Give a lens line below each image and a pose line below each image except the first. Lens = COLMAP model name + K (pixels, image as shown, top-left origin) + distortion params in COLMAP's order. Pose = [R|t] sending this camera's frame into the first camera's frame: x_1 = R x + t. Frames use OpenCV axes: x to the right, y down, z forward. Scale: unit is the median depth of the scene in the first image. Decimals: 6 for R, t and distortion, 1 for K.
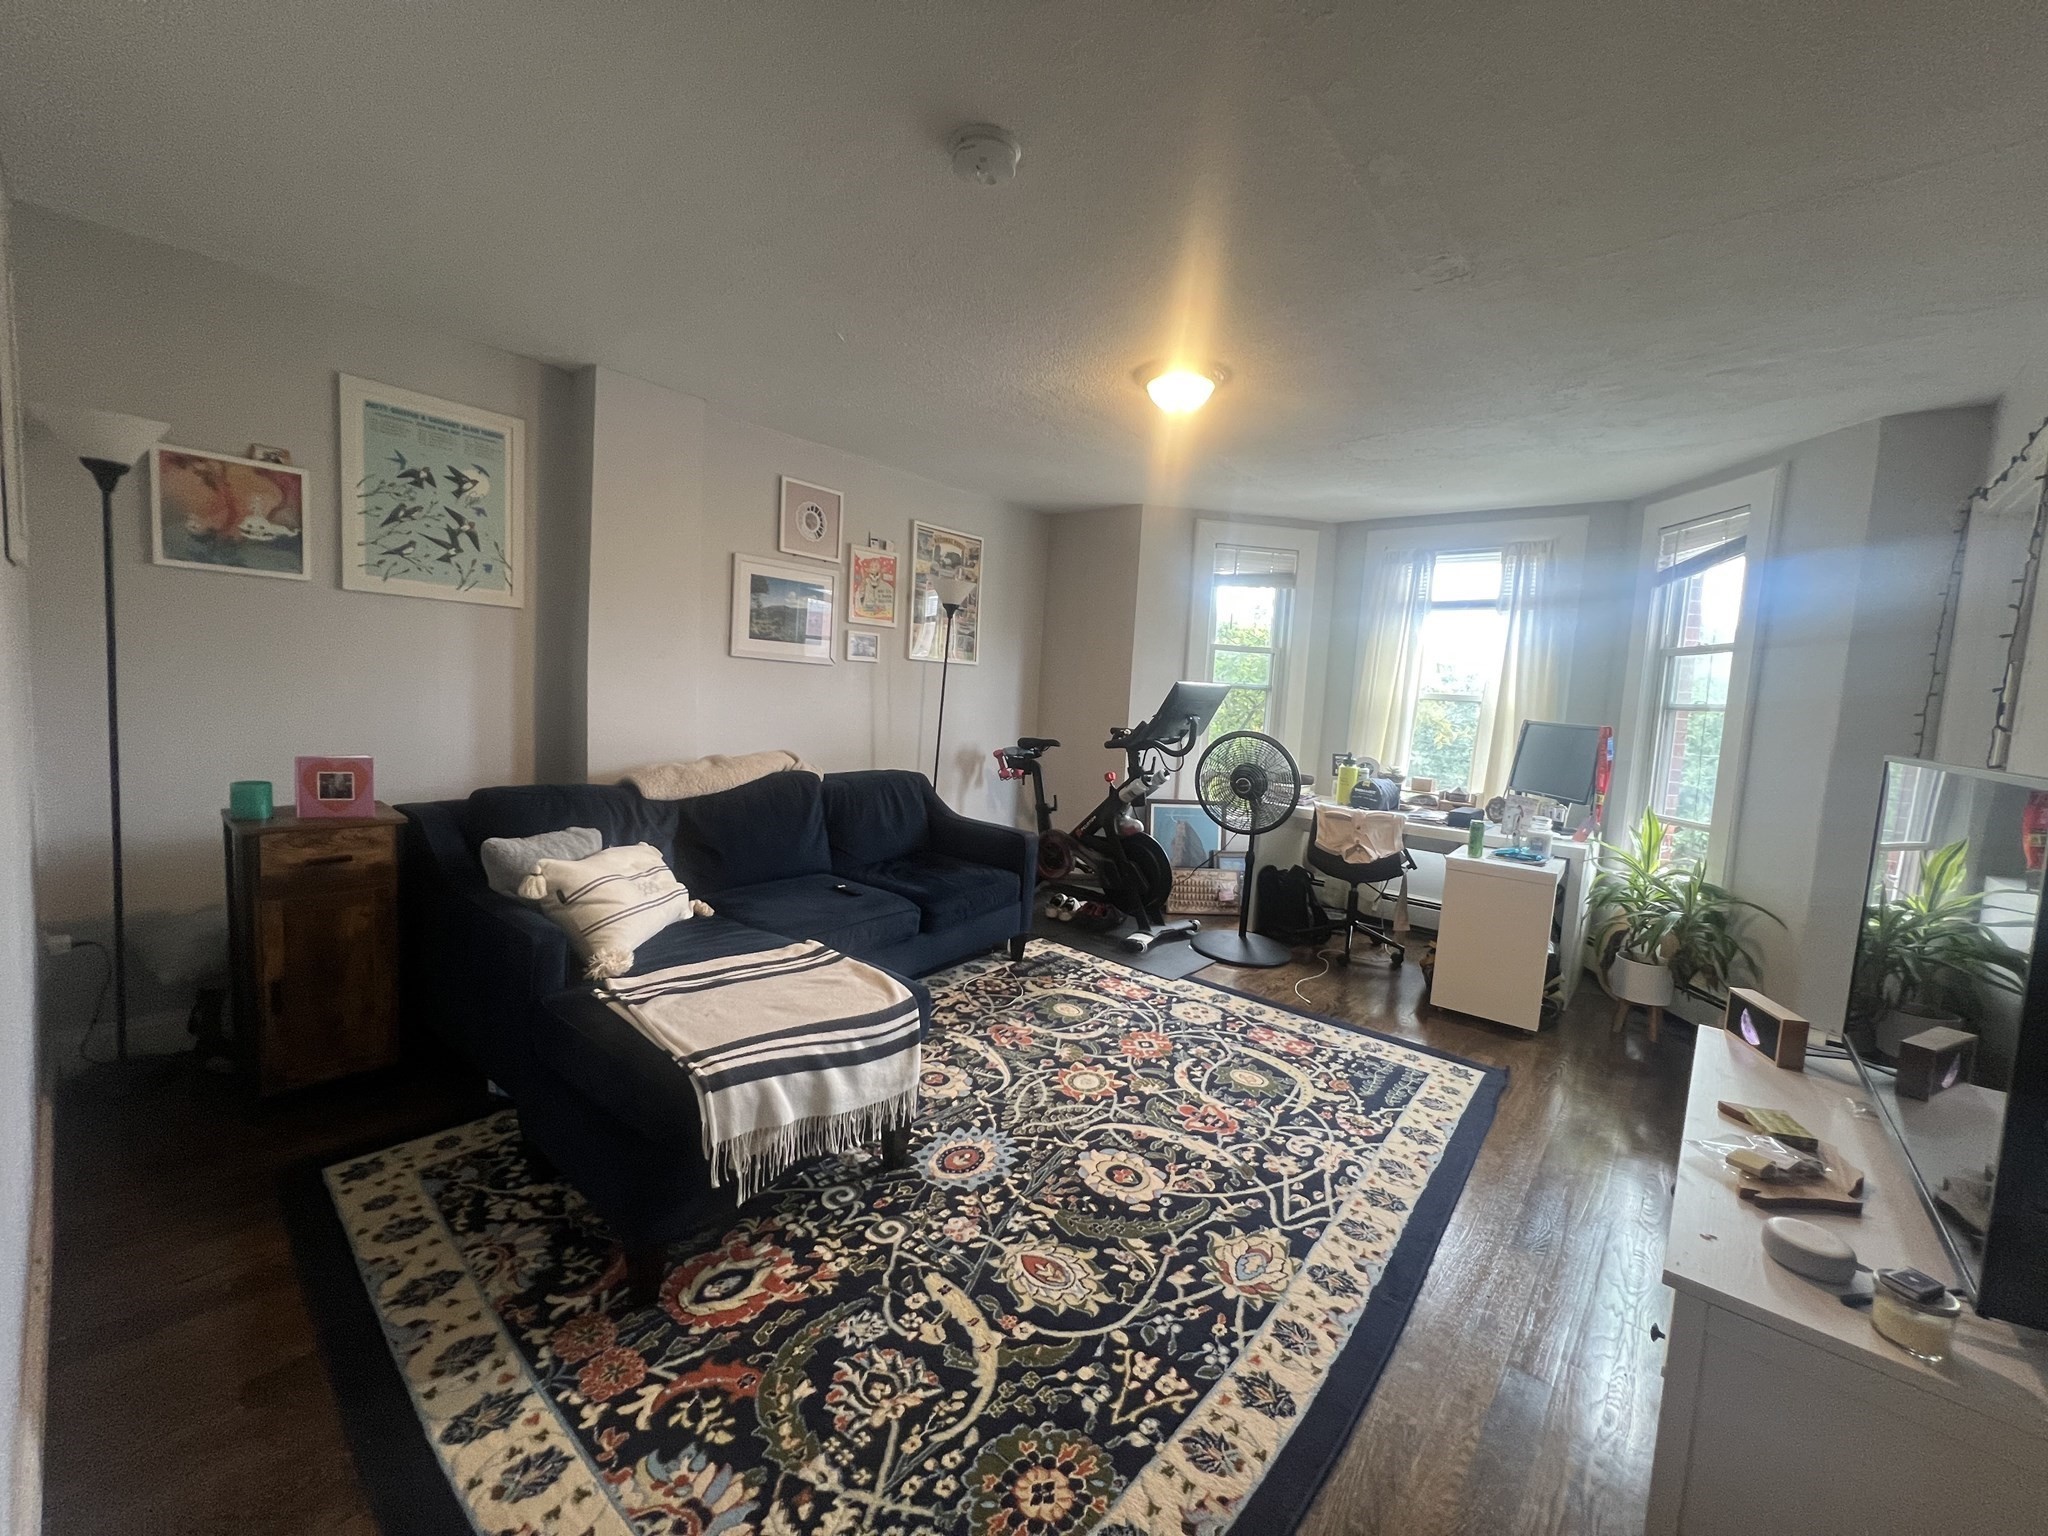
lens RADIAL K [[819.3, 0, 1023.4], [0, 819.3, 773.0], [0, 0, 1]] dist [-0.002616, -0.000007]
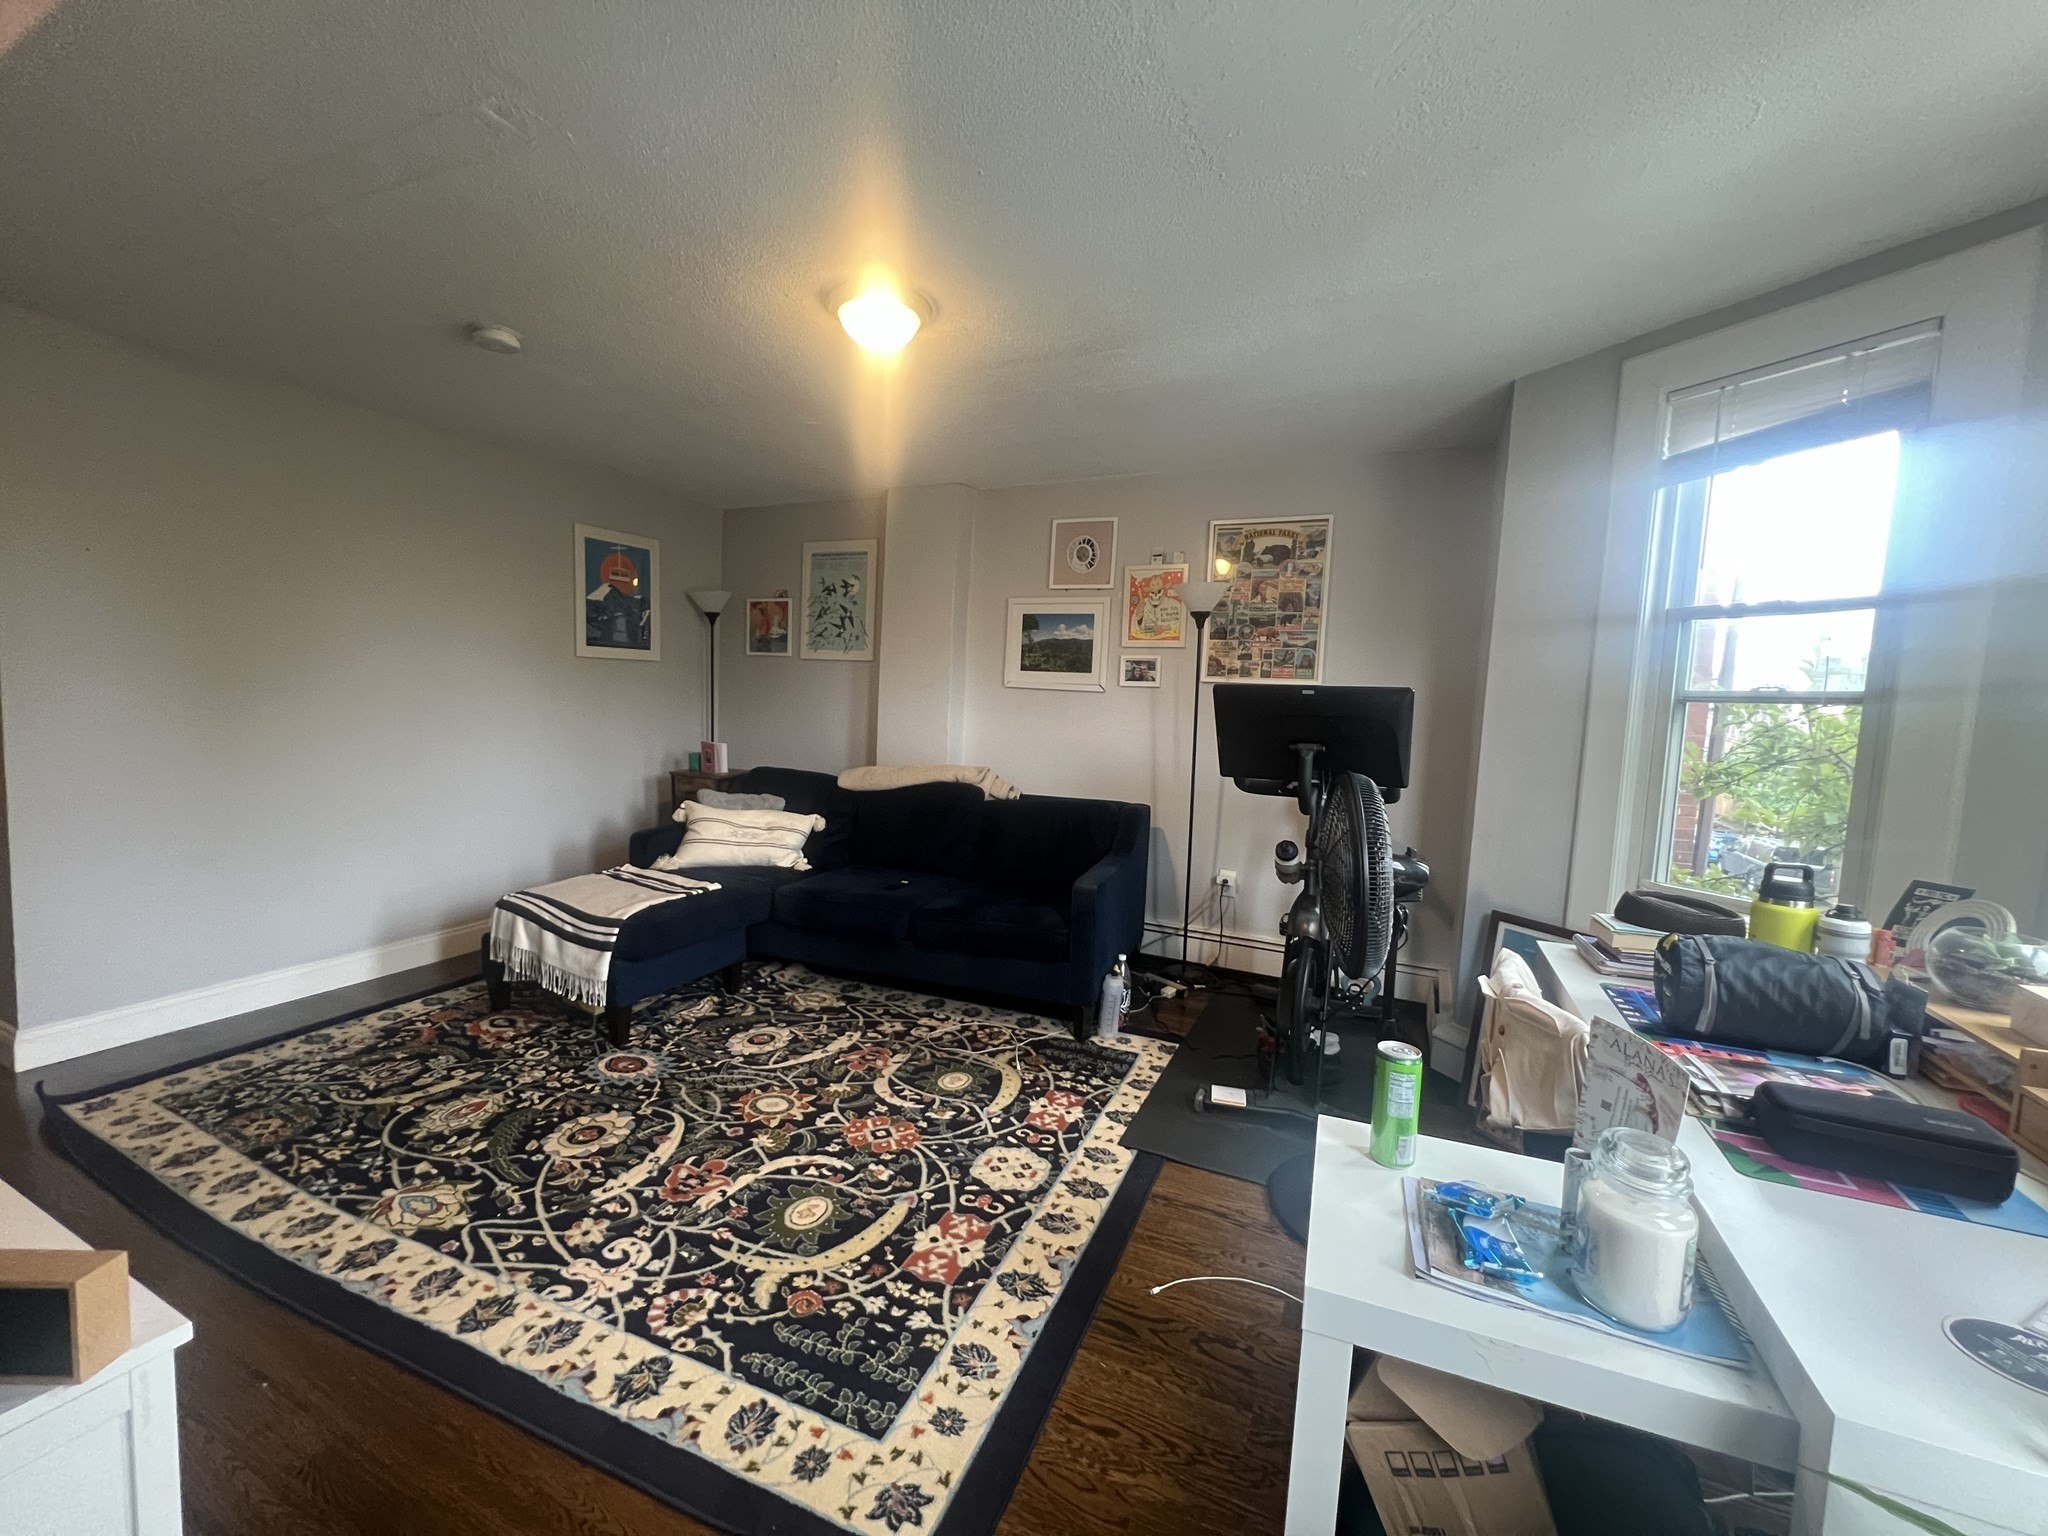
lens RADIAL K [[819.3, 0, 1024.7], [0, 819.3, 776.5], [0, 0, 1]] dist [-0.002616, -0.000007]
pose [[0.276026, 0.042158, -0.960225, 1.045489], [-0.124349, 0.992208, 0.007817, -0.039937], [0.953072, 0.117246, 0.279118, 0.972529]]
